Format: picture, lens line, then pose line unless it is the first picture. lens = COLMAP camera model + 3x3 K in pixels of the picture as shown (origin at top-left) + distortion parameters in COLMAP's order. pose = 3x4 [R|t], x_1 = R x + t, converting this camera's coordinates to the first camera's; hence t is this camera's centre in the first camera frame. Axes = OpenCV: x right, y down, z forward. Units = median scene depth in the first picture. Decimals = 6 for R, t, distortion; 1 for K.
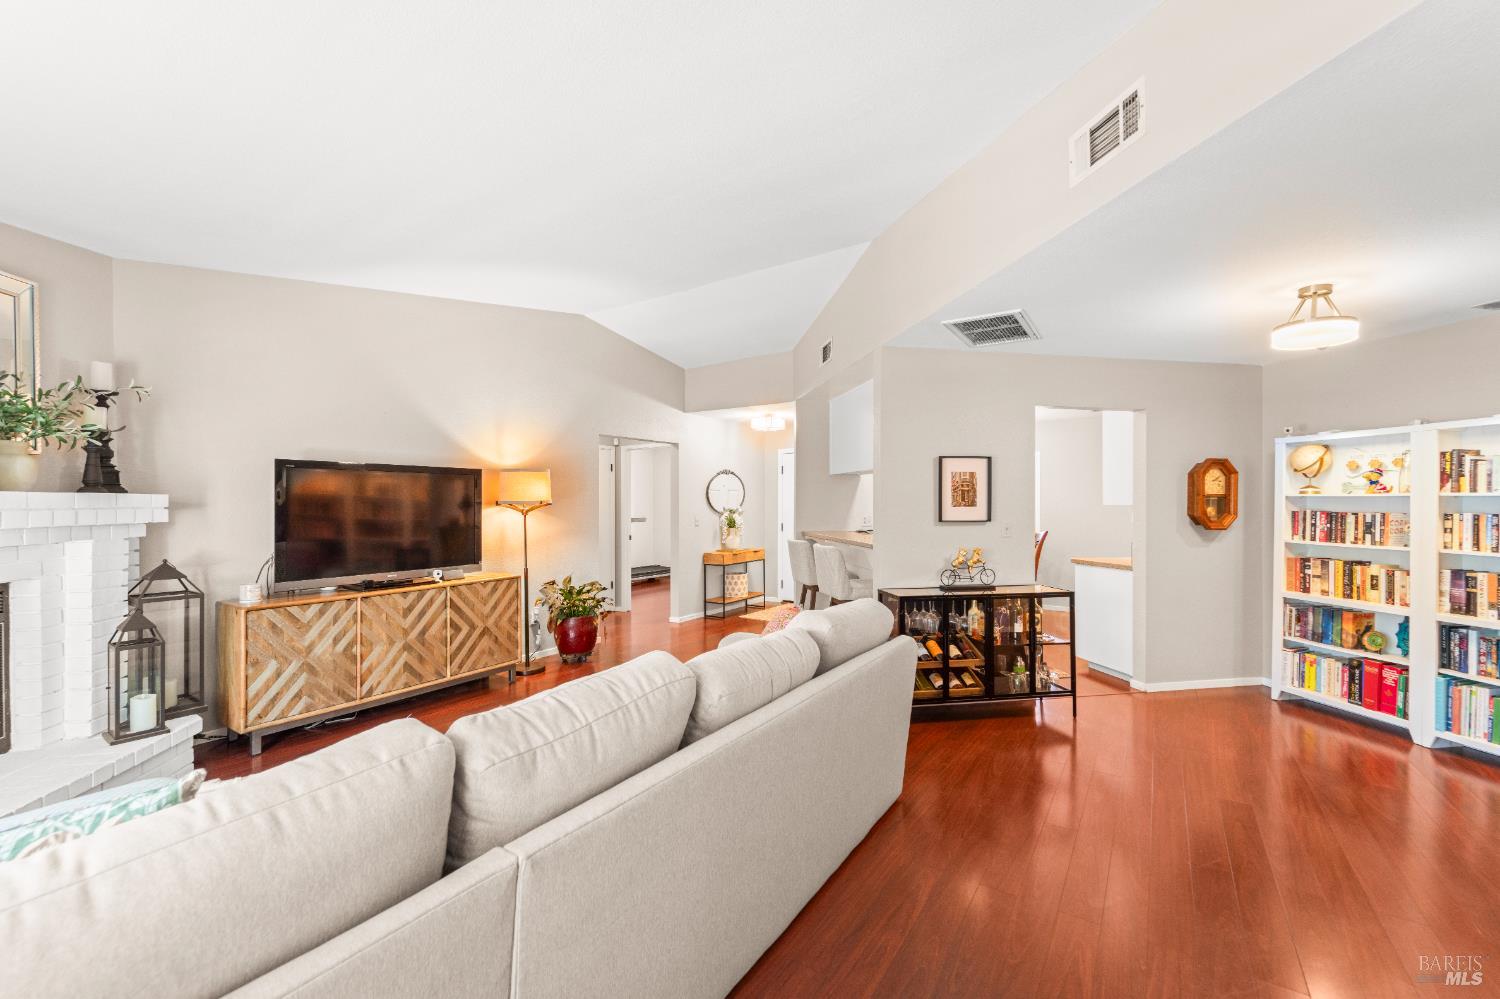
lens RADIAL K [[603.3, 0, 748.5], [0, 603.3, 505.1], [0, 0, 1]] dist [0.000303, -0.000424]
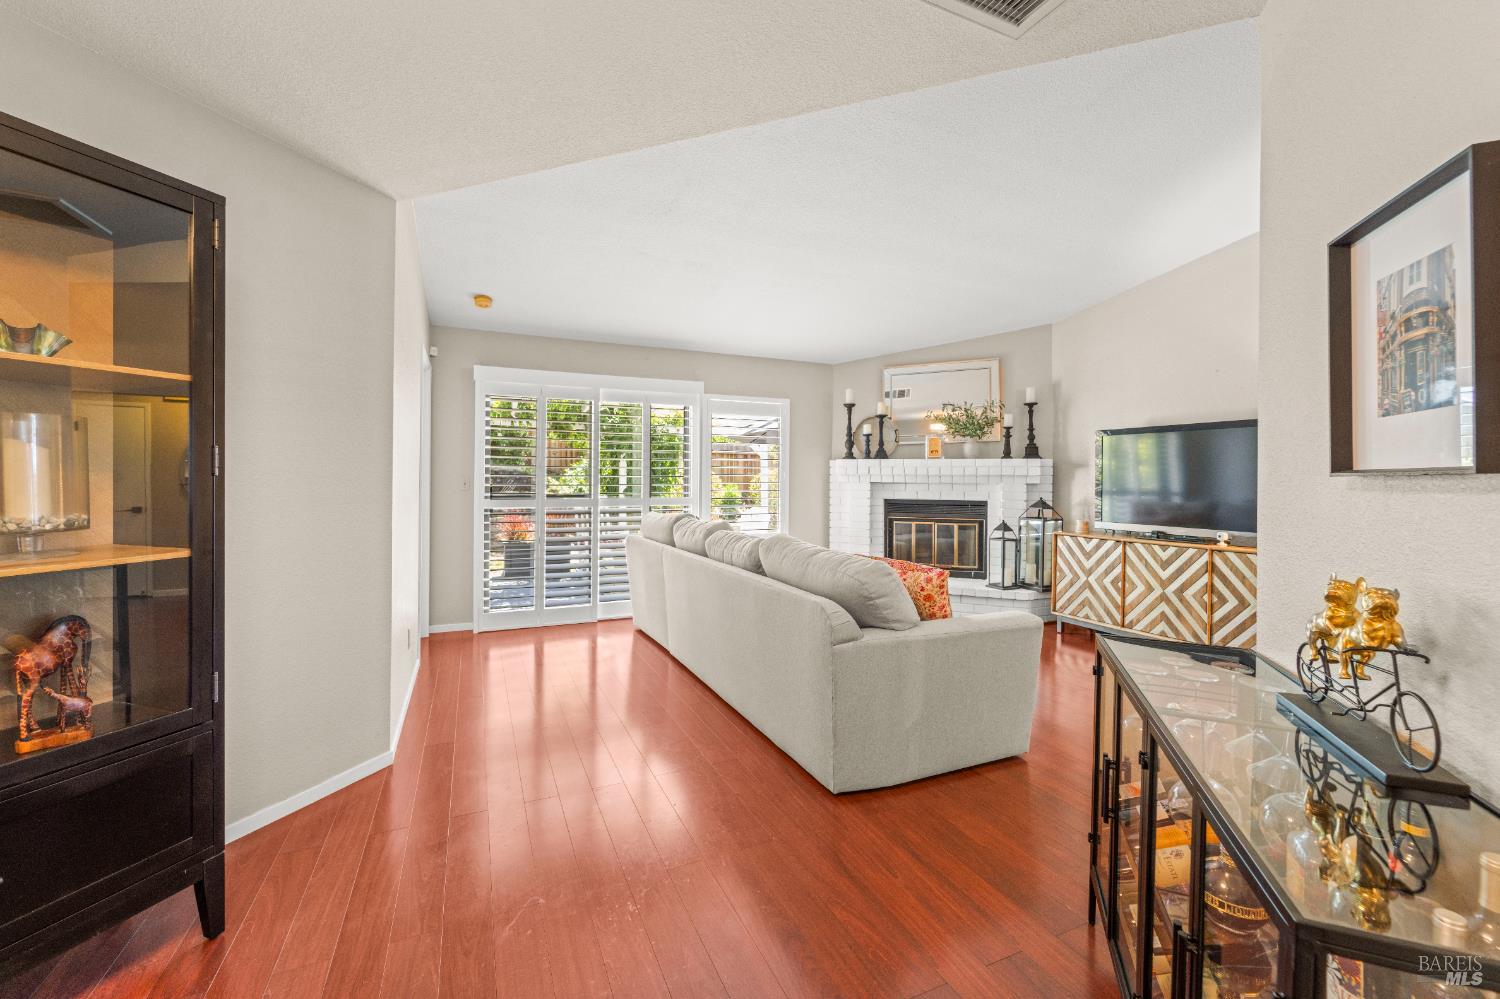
lens RADIAL K [[607.8, 0, 744.7], [0, 607.8, 483.2], [0, 0, 1]] dist [-0.001867, -0.000100]
pose [[-0.525199, 0.003496, -0.850972, 0.713203], [-0.010125, 0.999895, 0.010357, 0.032714], [0.850919, 0.014055, -0.525109, 0.932063]]
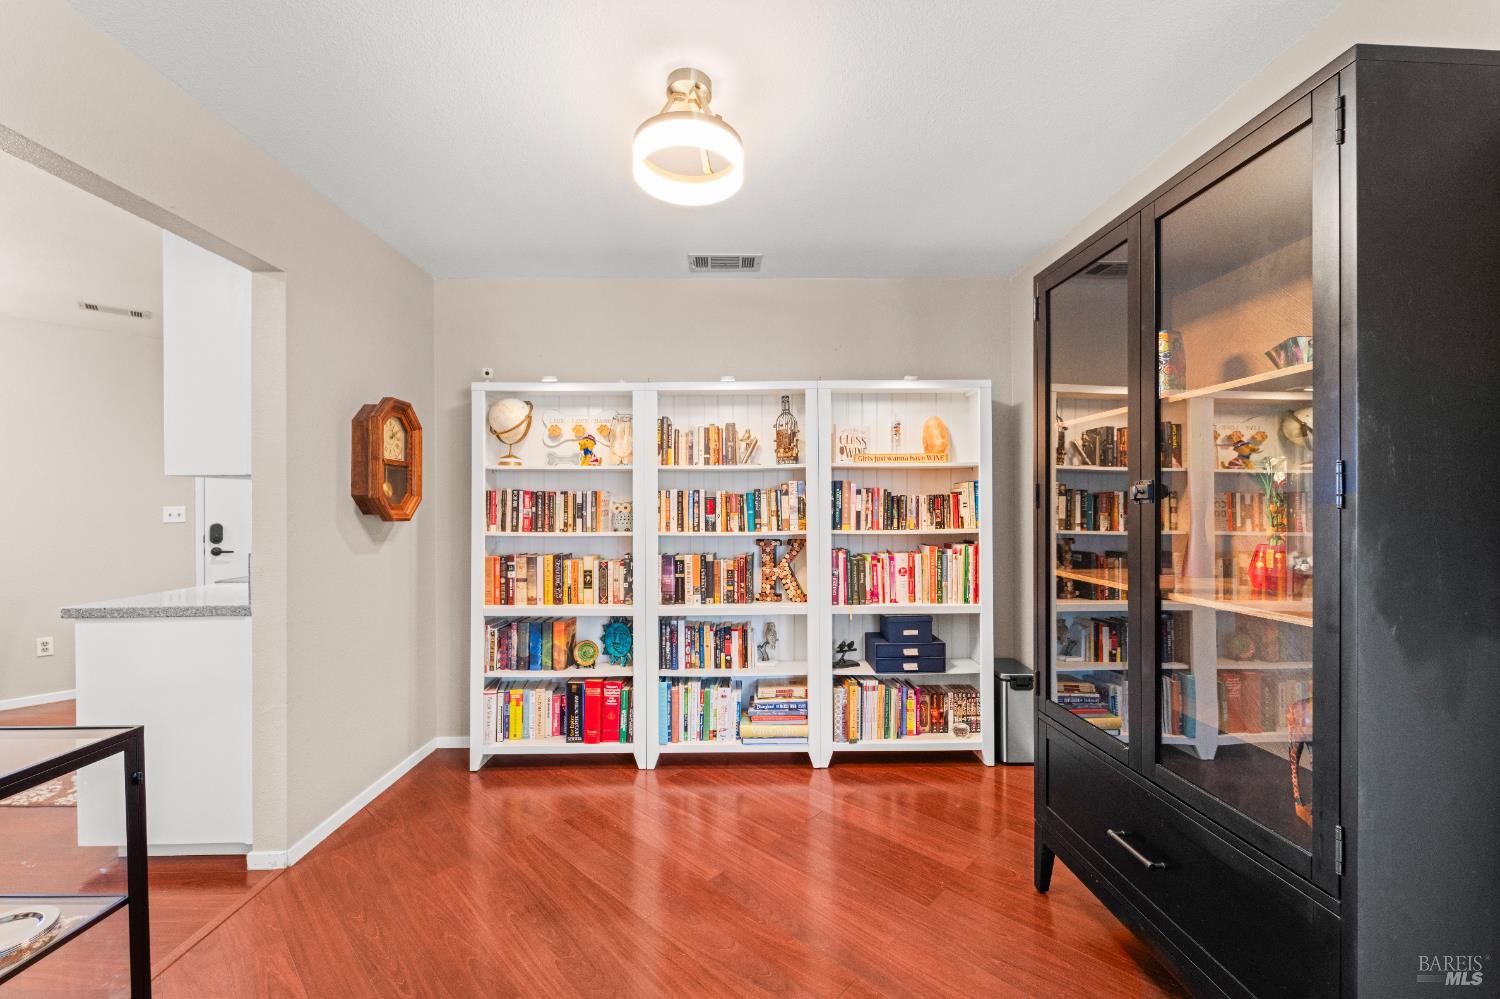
lens RADIAL K [[599.1, 0, 749.3], [0, 599.1, 504.4], [0, 0, 1]] dist [-0.000991, -0.000827]
pose [[0.162936, 0.000972, 0.986636, 0.279571], [0.009014, 0.999956, -0.002474, 0.032115], [-0.986596, 0.009297, 0.162920, 0.621572]]
